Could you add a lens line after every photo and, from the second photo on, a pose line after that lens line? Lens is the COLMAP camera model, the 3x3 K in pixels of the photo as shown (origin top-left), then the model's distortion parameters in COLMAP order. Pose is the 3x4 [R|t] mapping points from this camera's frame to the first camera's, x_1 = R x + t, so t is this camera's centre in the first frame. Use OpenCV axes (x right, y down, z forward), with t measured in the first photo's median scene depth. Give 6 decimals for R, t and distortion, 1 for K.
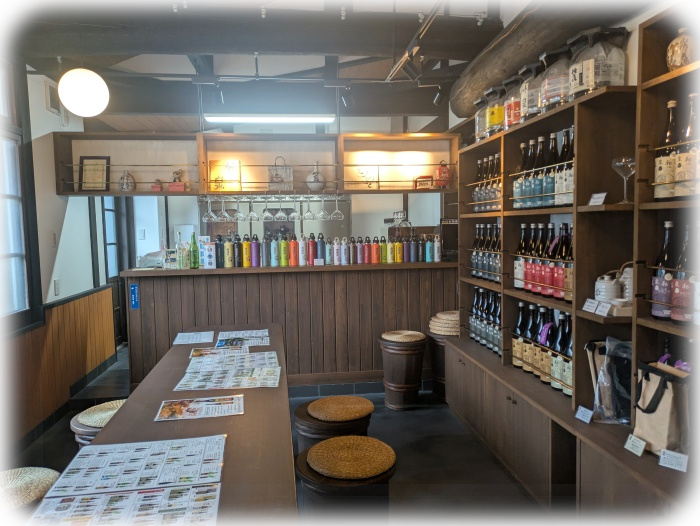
lens RADIAL K [[500.3, 0, 347.2], [0, 500.3, 261.0], [0, 0, 1]] dist [0.042928, -0.035735]
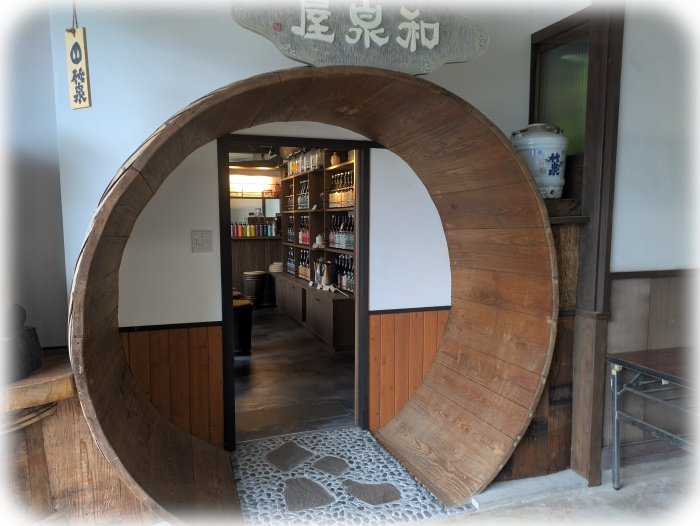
lens RADIAL K [[509.5, 0, 351.3], [0, 509.5, 271.9], [0, 0, 1]] dist [0.036198, -0.003072]
pose [[0.973533, -0.004429, 0.228505, 0.033131], [-0.002199, 0.999584, 0.028742, 0.119261], [-0.228538, -0.028484, 0.973118, -1.391156]]
